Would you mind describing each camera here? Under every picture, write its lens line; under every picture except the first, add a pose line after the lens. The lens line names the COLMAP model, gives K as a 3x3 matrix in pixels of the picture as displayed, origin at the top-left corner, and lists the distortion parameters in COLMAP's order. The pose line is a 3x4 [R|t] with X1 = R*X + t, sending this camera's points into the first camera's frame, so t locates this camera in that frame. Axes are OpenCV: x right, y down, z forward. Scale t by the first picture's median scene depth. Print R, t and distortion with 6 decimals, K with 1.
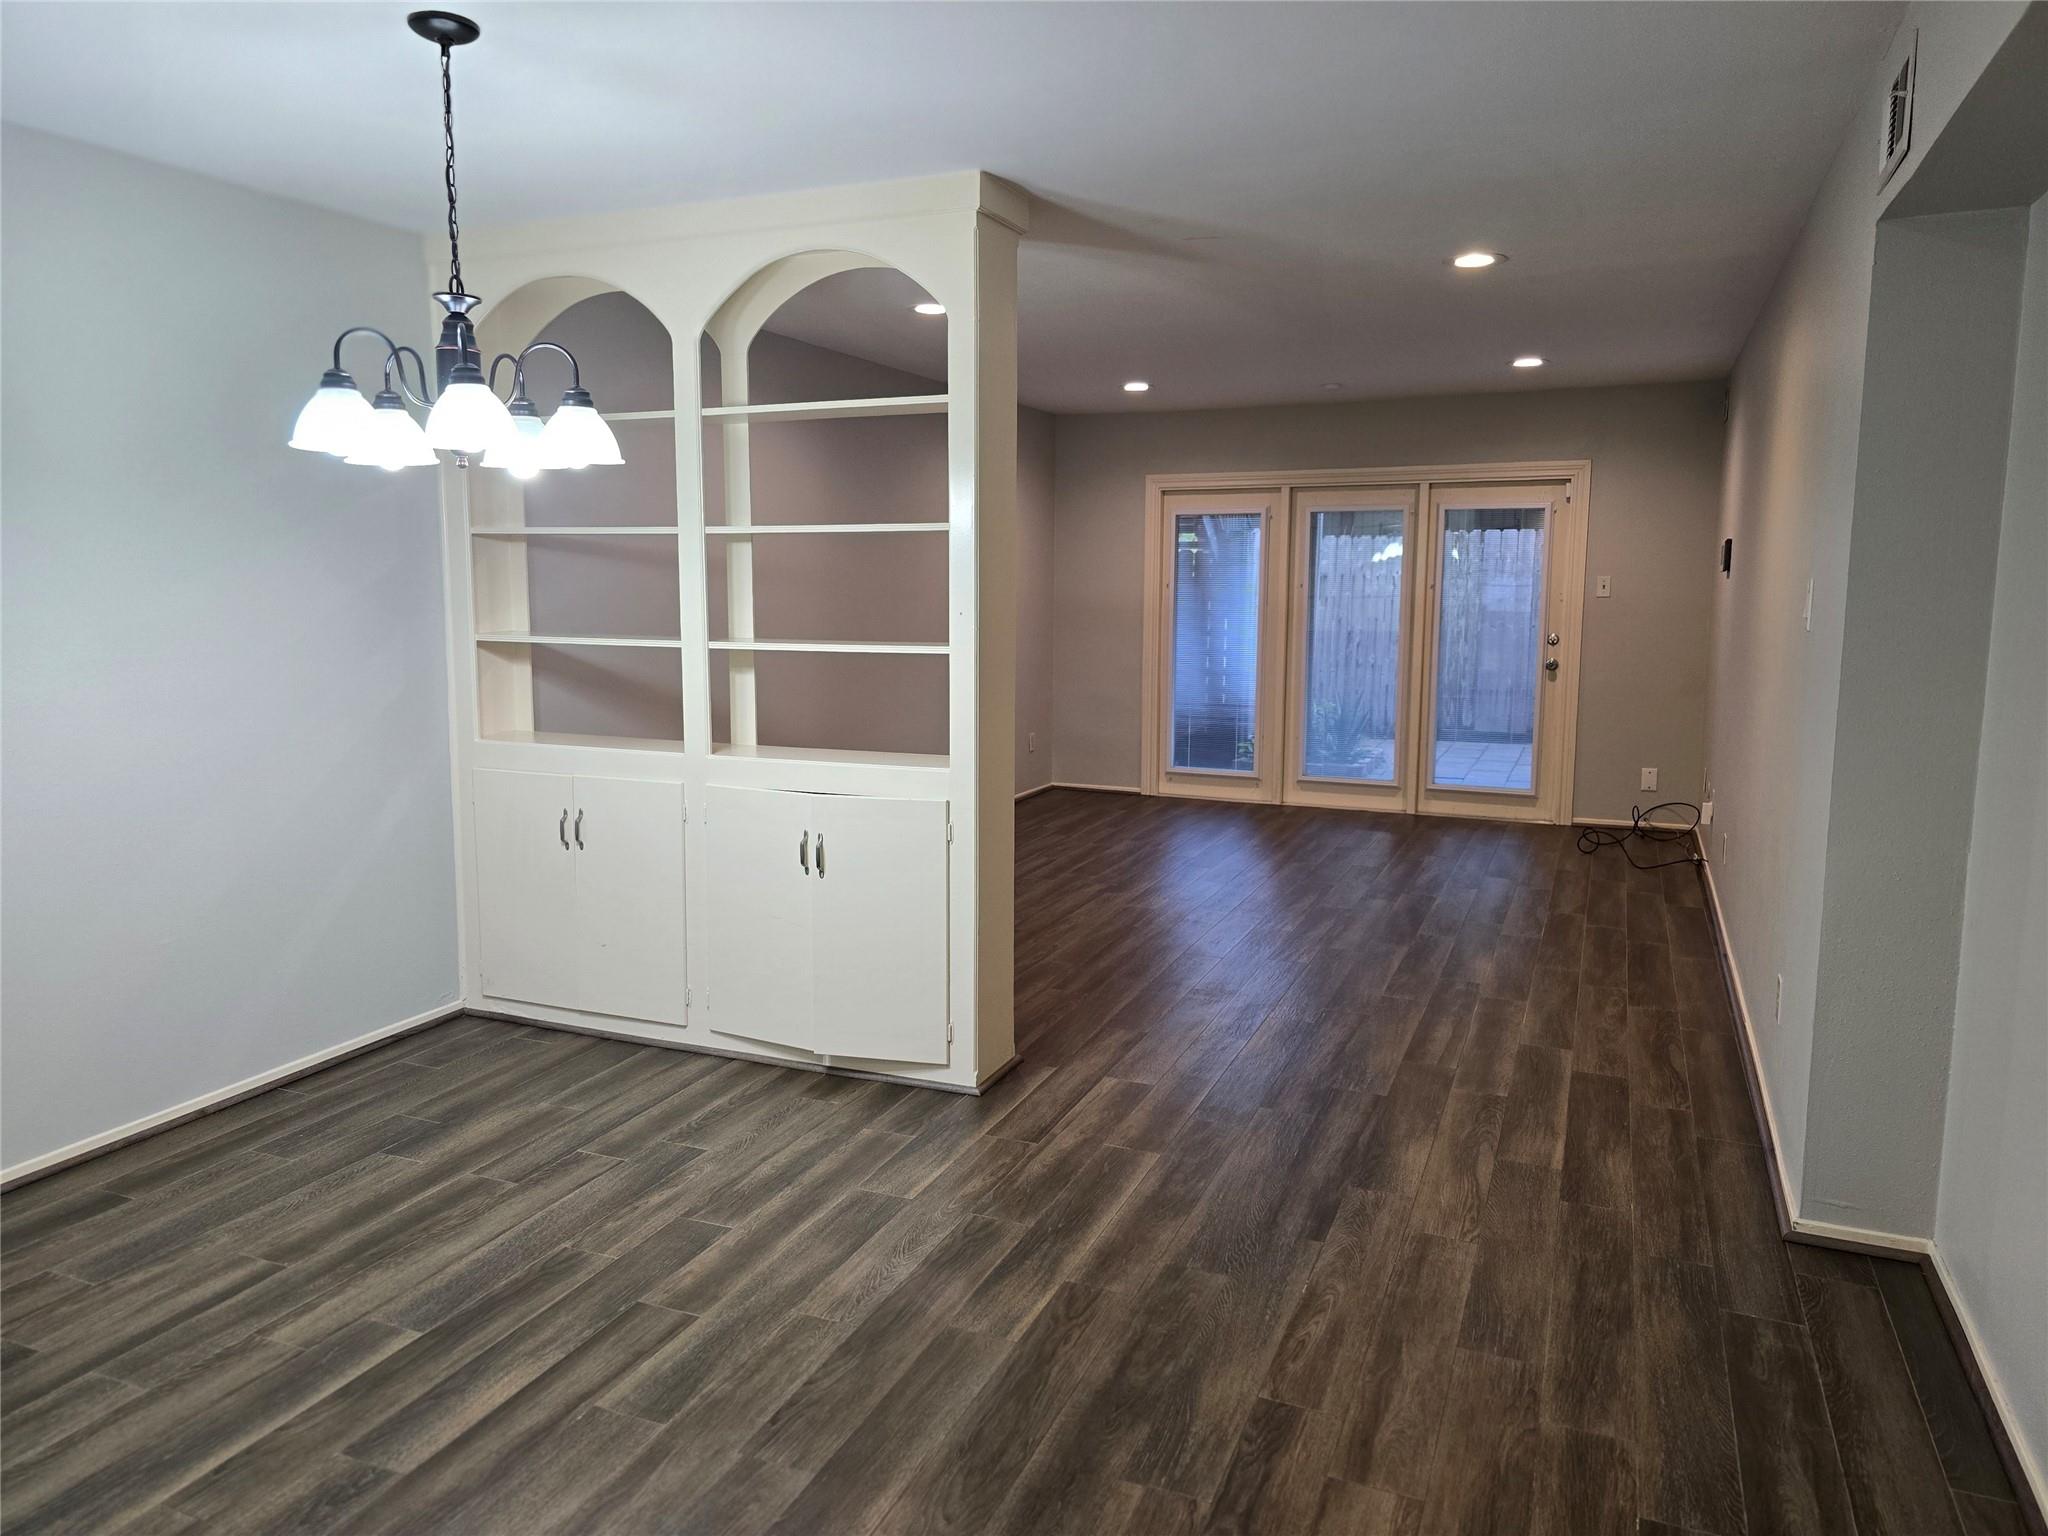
lens RADIAL K [[1363.5, 0, 1012.1], [0, 1363.5, 744.0], [0, 0, 1]] dist [0.055145, -0.055358]
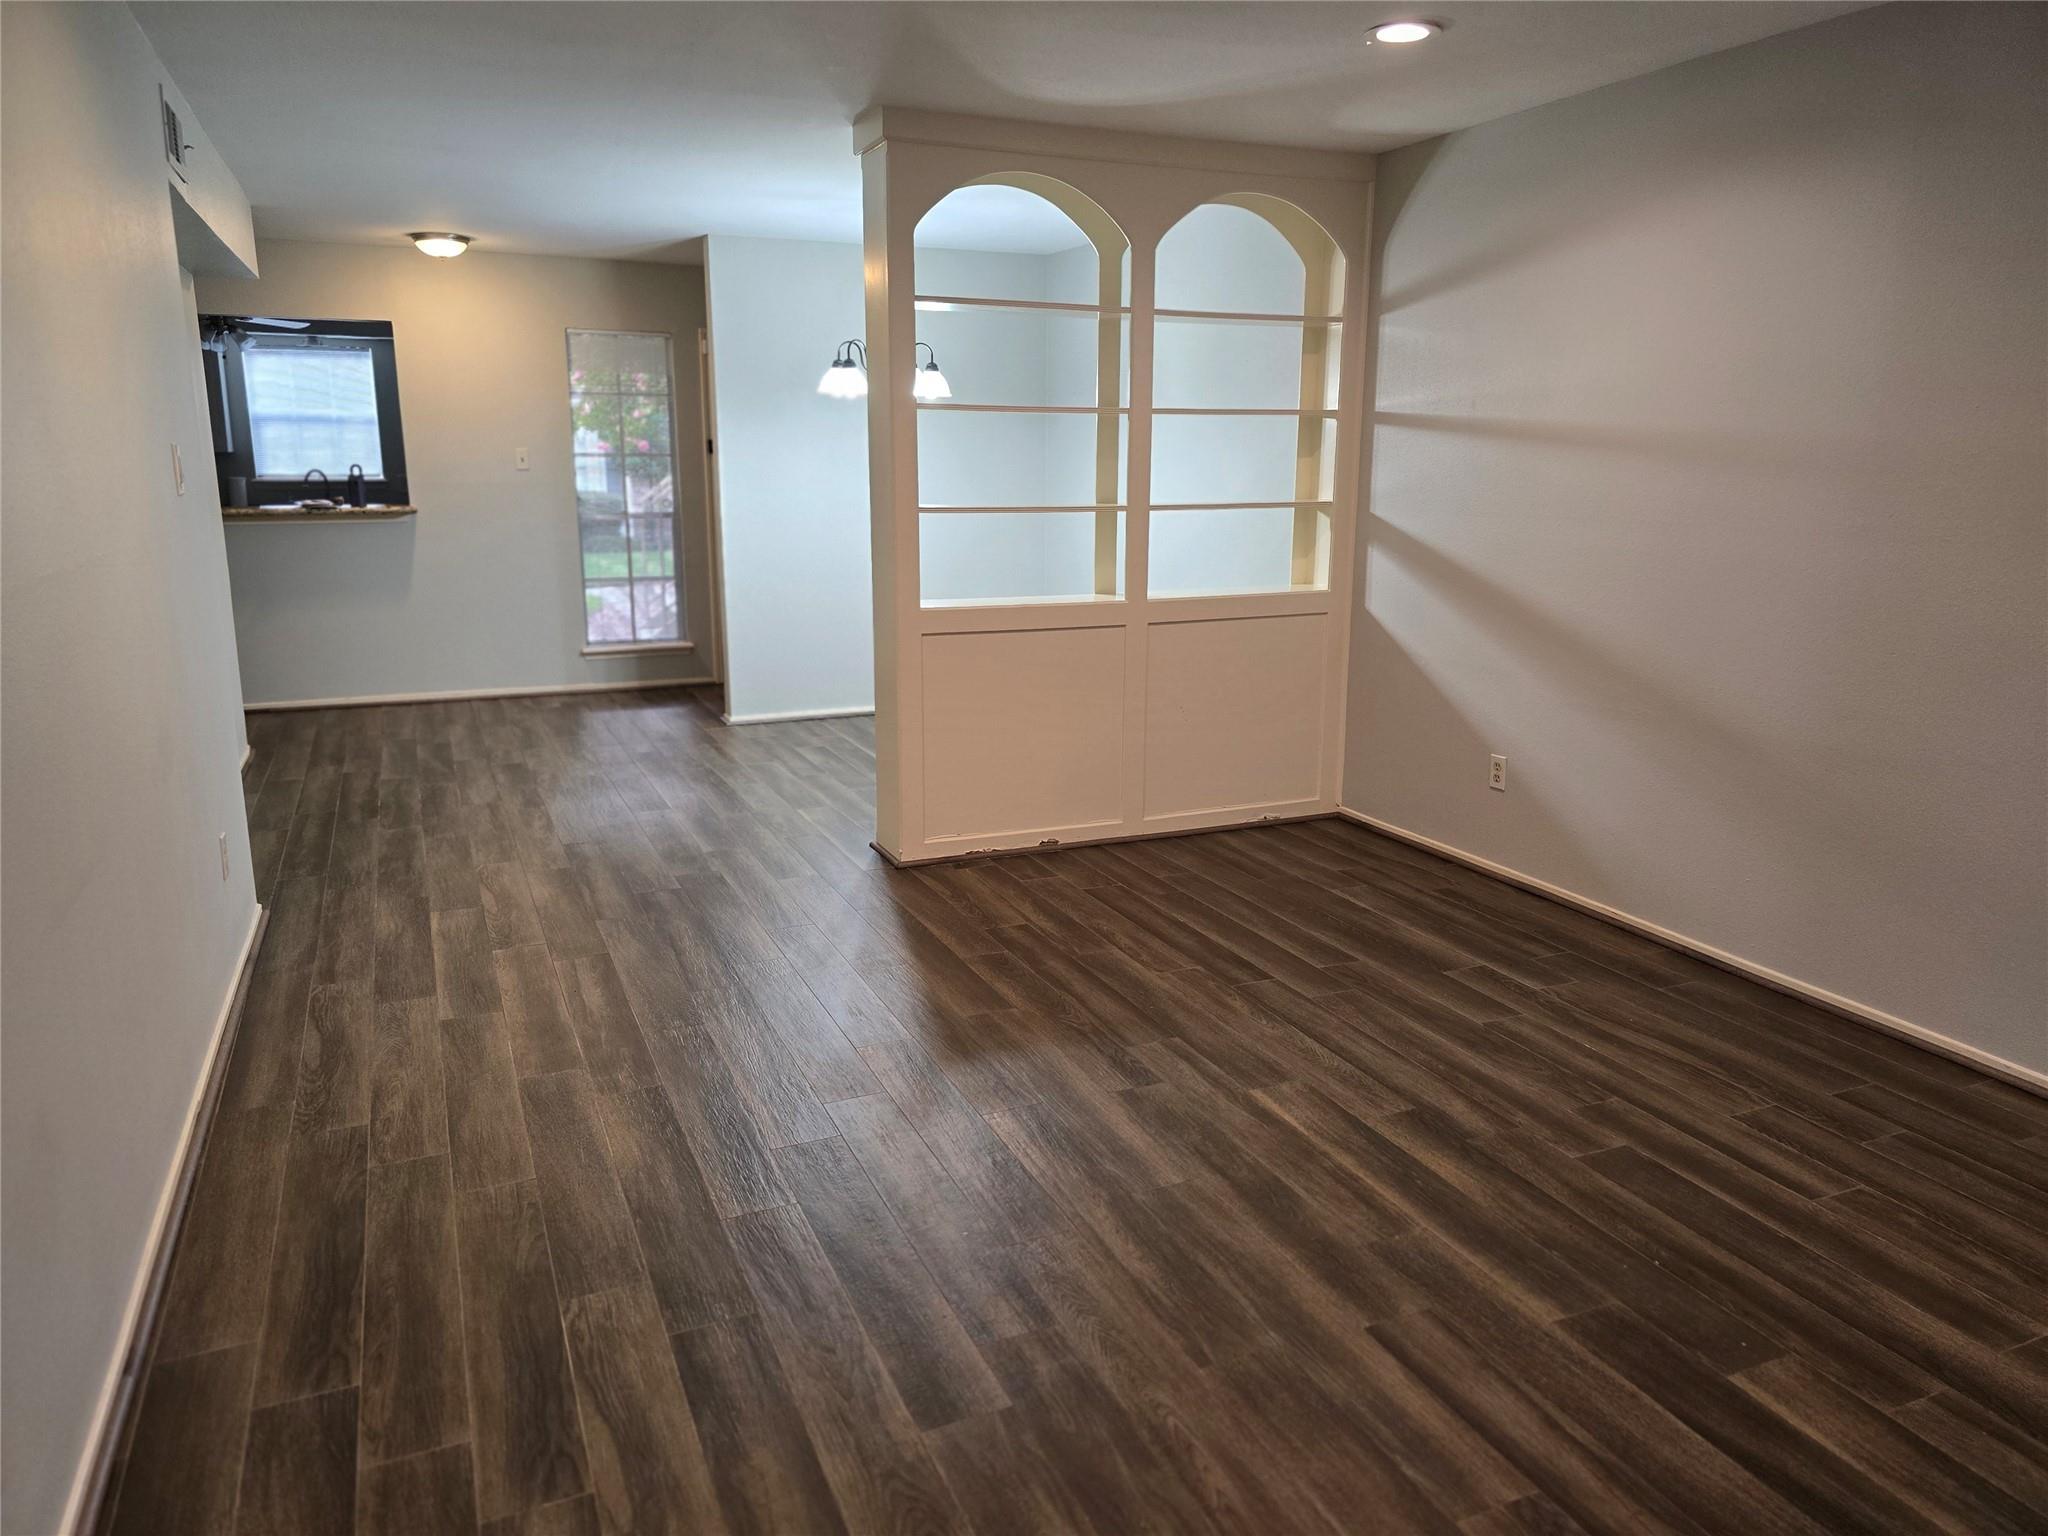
lens RADIAL K [[1363.5, 0, 1012.1], [0, 1363.5, 744.0], [0, 0, 1]] dist [0.055145, -0.055358]
pose [[-0.674741, 0.152021, -0.722229, 0.827568], [-0.101002, 0.950332, 0.294395, -0.241427], [0.731111, 0.271587, -0.625873, 1.908694]]
